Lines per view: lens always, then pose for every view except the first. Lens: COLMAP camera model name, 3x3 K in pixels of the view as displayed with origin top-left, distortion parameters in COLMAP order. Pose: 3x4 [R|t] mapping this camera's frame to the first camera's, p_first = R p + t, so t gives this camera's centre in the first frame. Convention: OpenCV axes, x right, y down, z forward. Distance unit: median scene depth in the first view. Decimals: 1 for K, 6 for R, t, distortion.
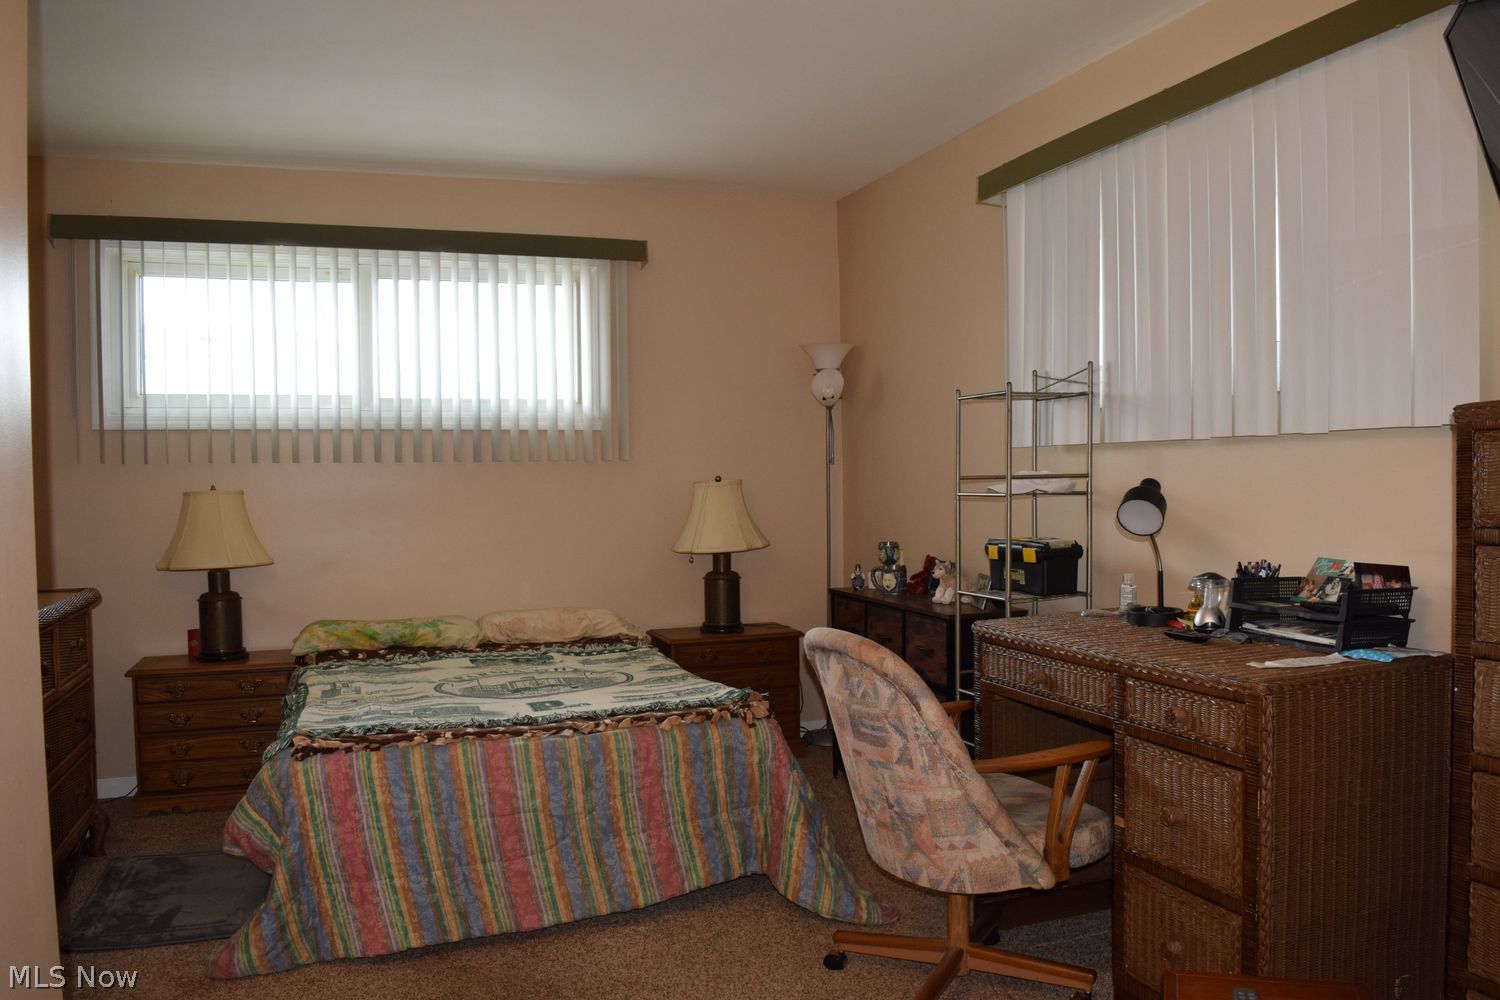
lens RADIAL K [[1172.7, 0, 751.3], [0, 1172.7, 498.9], [0, 0, 1]] dist [-0.039375, 0.005335]
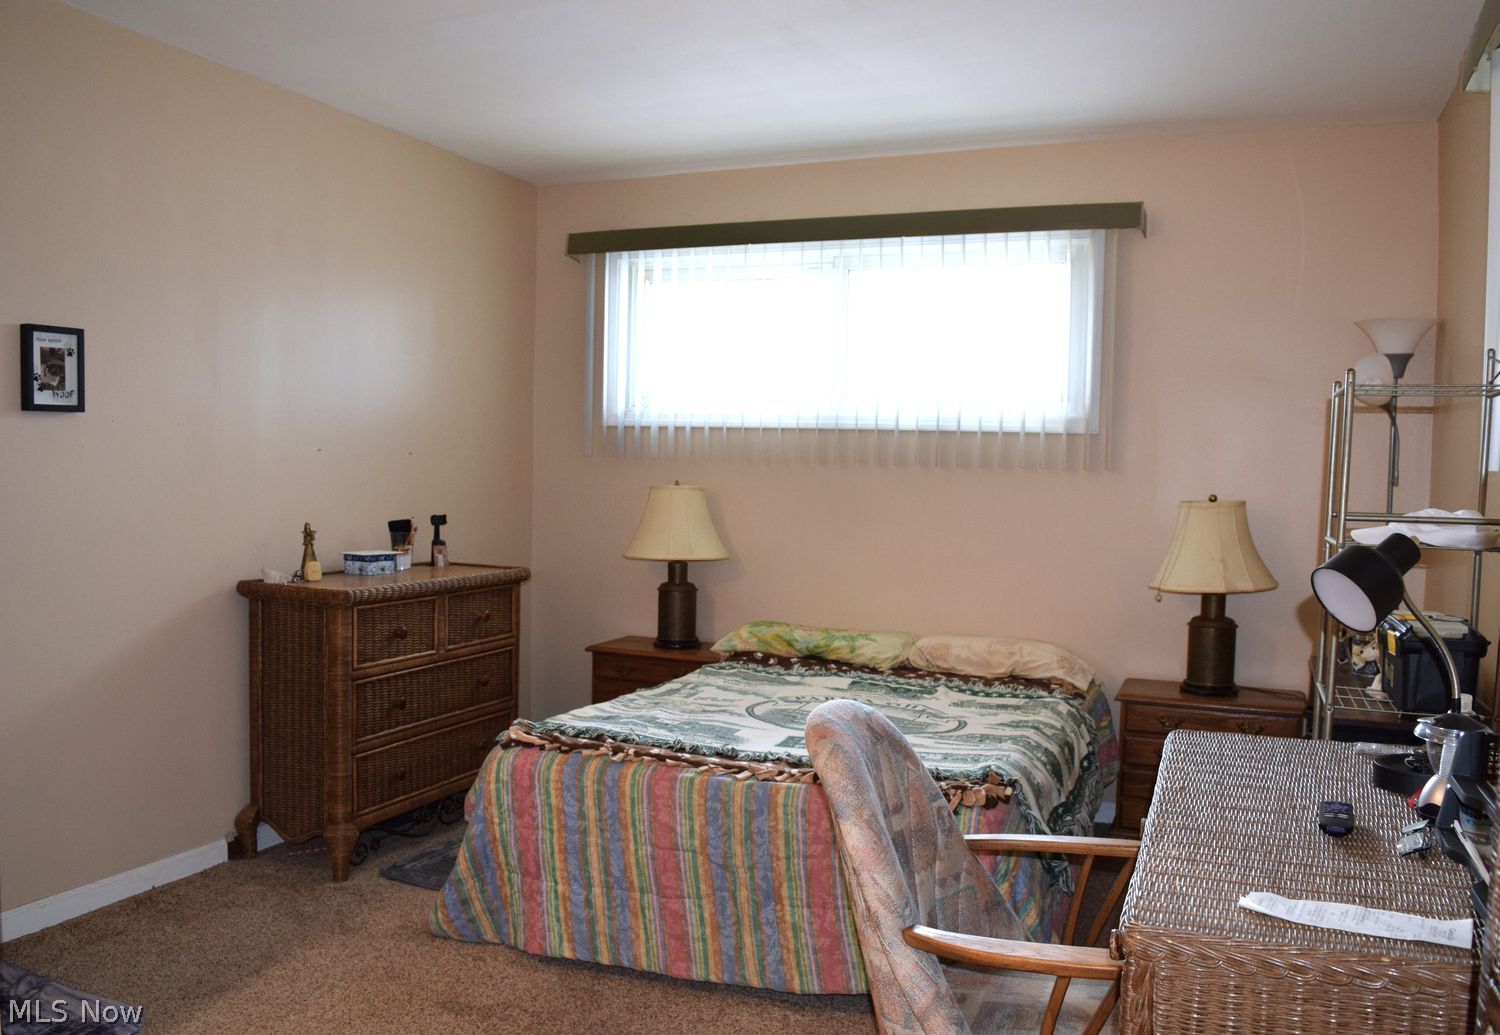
lens RADIAL K [[1216.2, 0, 749.5], [0, 1216.2, 520.6], [0, 0, 1]] dist [-0.063137, -0.002442]
pose [[0.742678, 0.060505, -0.666909, 0.459201], [-0.049027, 0.998150, 0.035960, -0.026434], [0.667851, 0.005989, 0.744271, 0.324964]]
